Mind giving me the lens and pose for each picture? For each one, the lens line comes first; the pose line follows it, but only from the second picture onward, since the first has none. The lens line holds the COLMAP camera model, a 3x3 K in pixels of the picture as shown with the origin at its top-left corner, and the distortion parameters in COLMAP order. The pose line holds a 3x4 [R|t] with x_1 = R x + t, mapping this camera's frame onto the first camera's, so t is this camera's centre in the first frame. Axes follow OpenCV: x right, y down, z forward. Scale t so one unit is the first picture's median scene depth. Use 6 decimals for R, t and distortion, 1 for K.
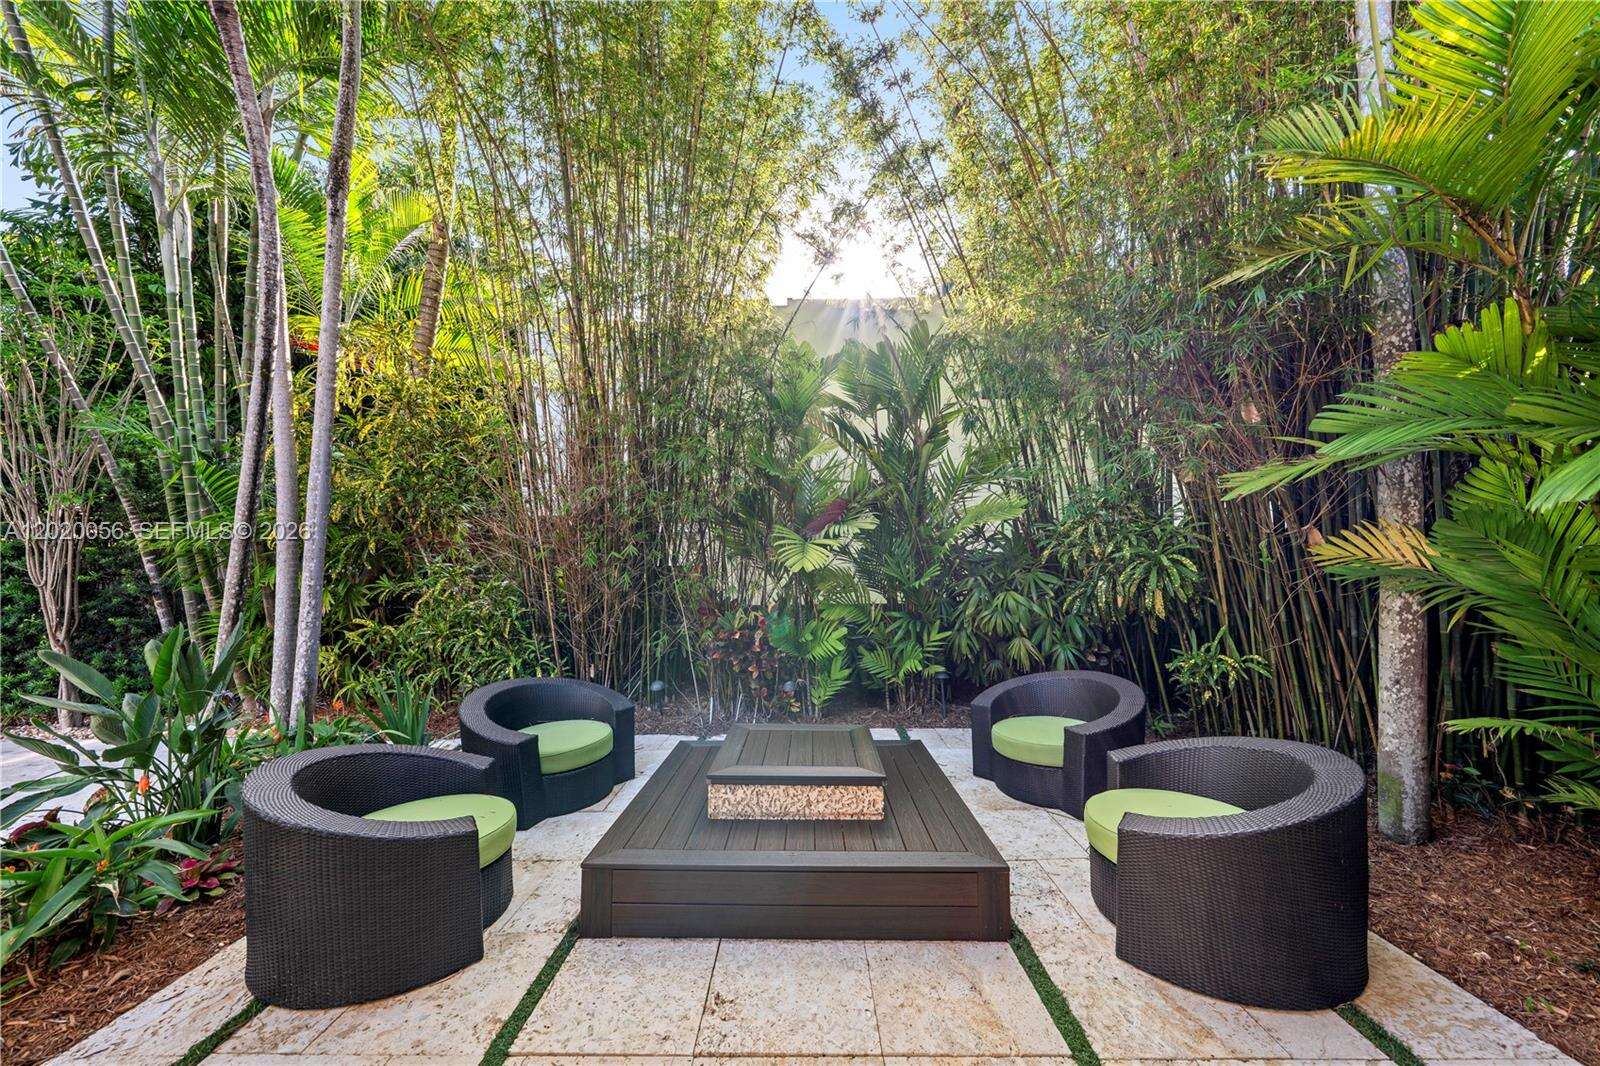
lens RADIAL K [[550.0, 0, 783.8], [0, 550.0, 521.0], [0, 0, 1]] dist [-0.009209, 0.000060]
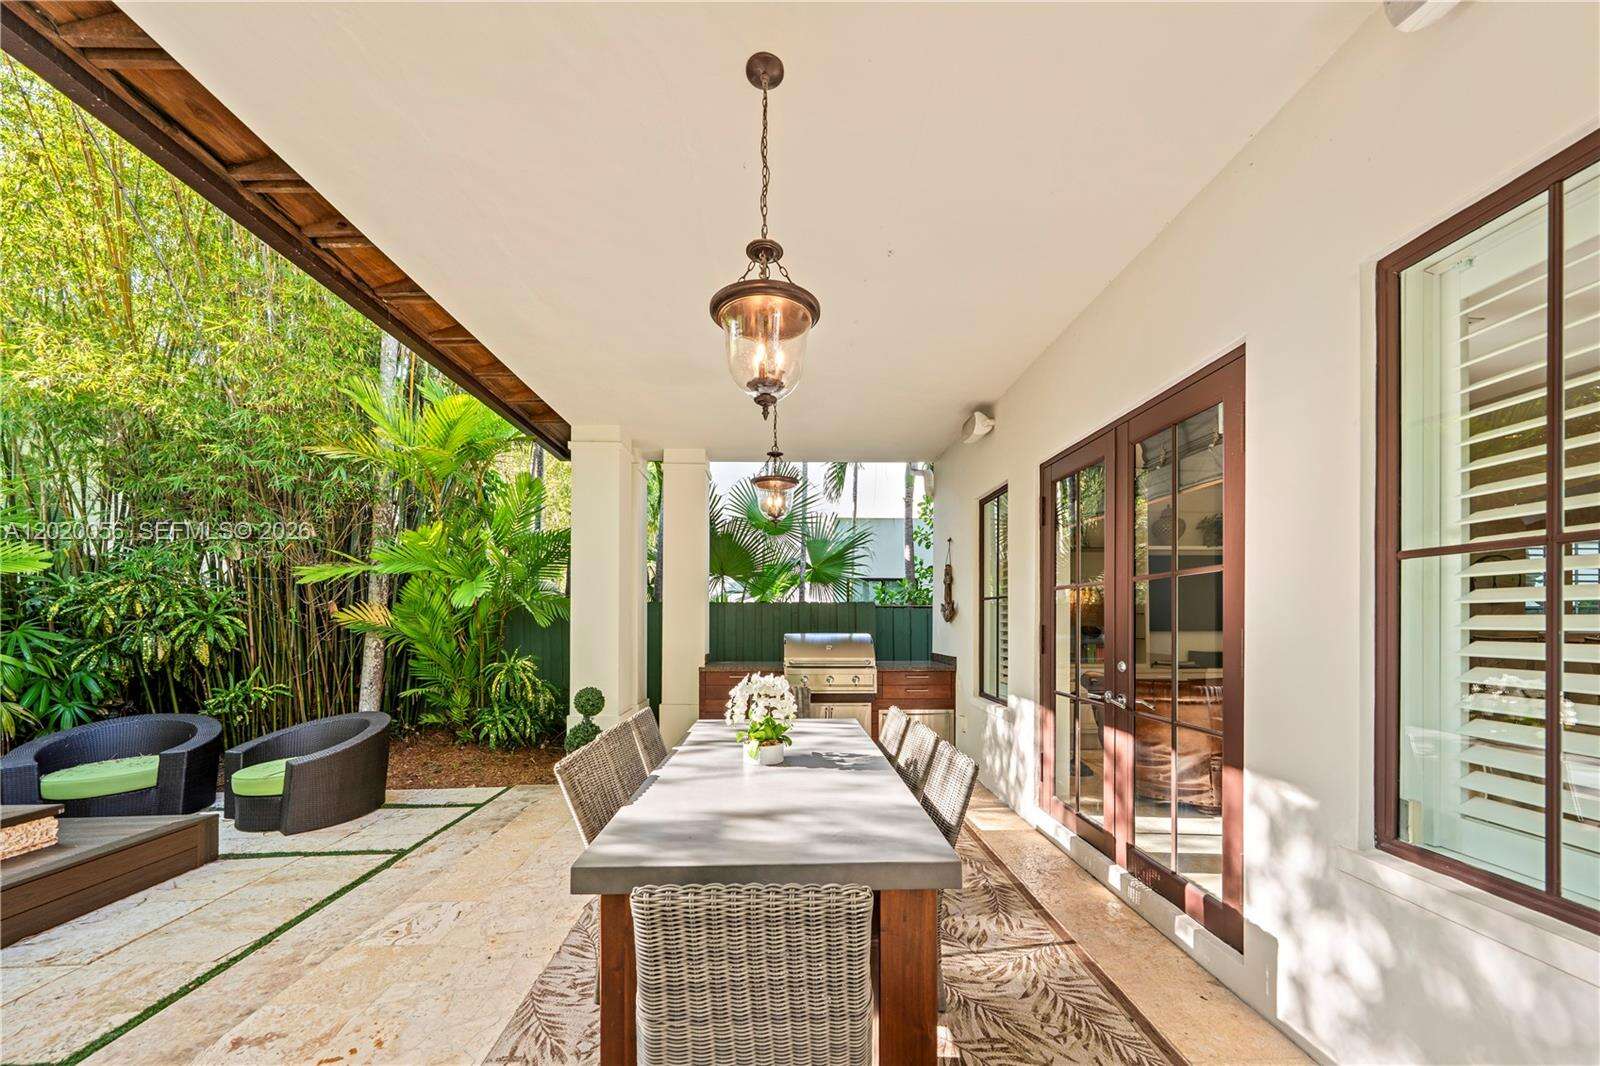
lens RADIAL K [[572.2, 0, 796.2], [0, 572.2, 626.2], [0, 0, 1]] dist [0.000048, 0.000149]
pose [[-0.064883, 0.006060, 0.997874, -0.951589], [-0.085154, 0.996300, -0.011587, -0.016254], [-0.994253, -0.085725, -0.064127, -0.349164]]
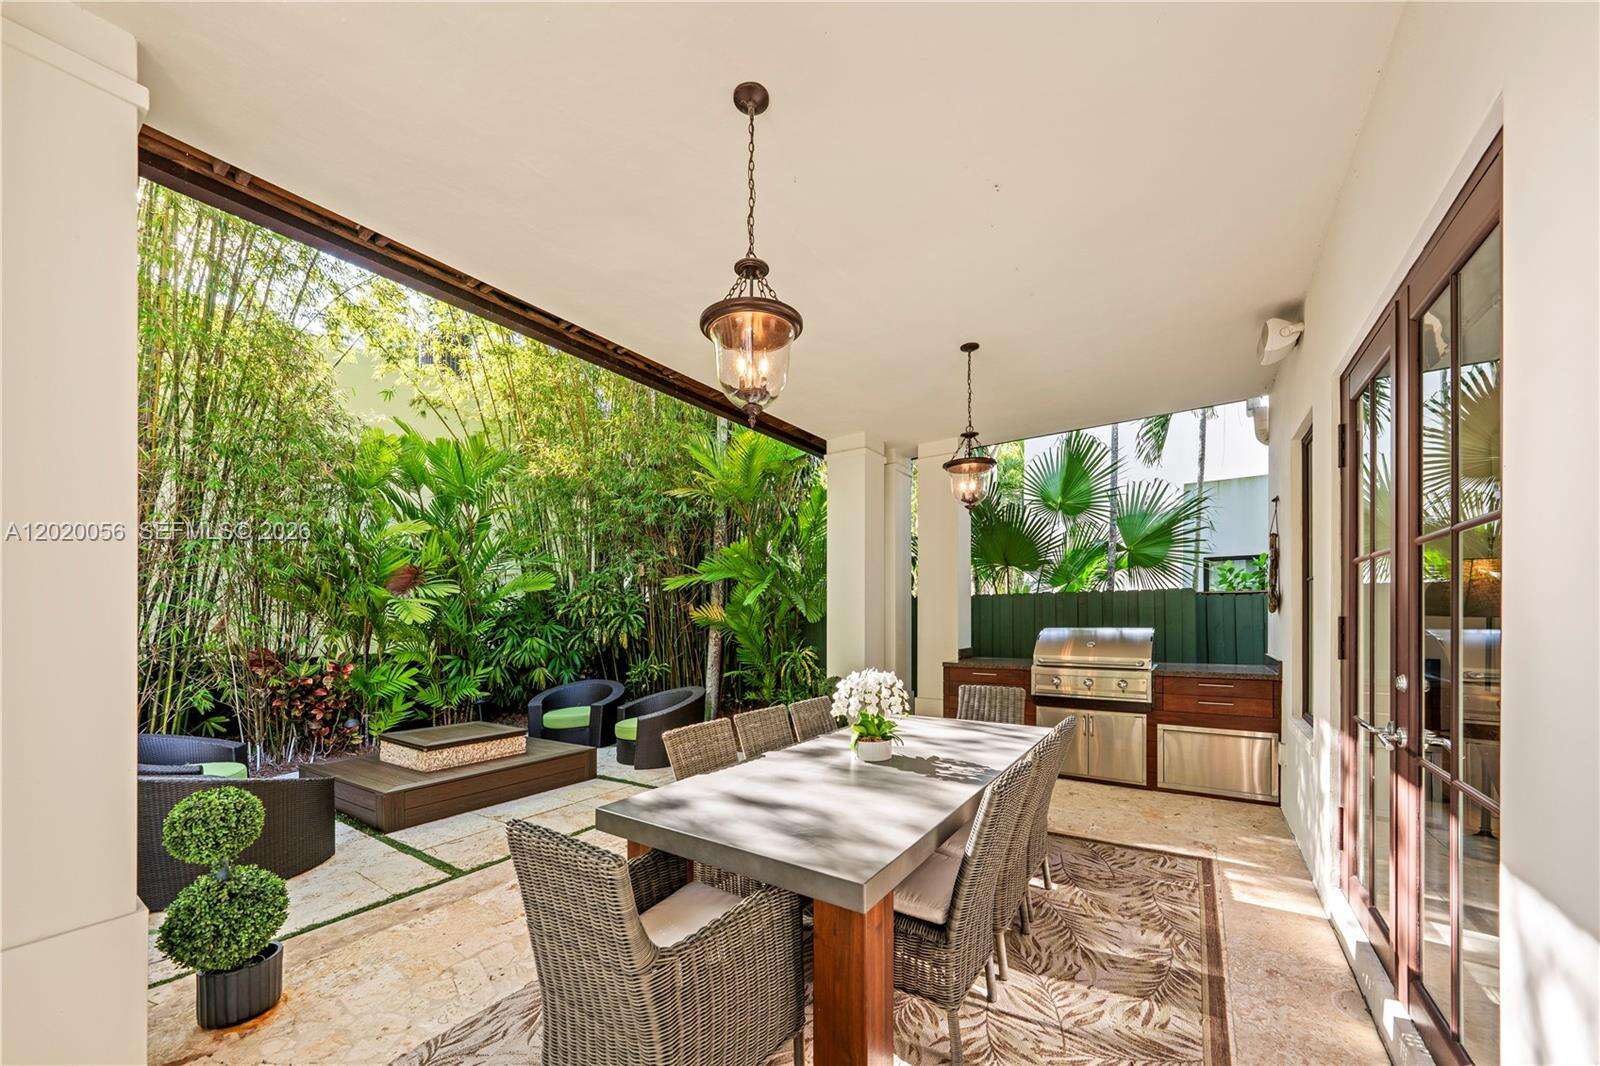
lens RADIAL K [[580.6, 0, 805.5], [0, 580.6, 618.8], [0, 0, 1]] dist [-0.000224, 0.000042]
pose [[0.529330, 0.005608, 0.848397, -0.875209], [-0.070153, 0.996843, 0.037180, -0.050447], [-0.845510, -0.079199, 0.528053, -0.729108]]
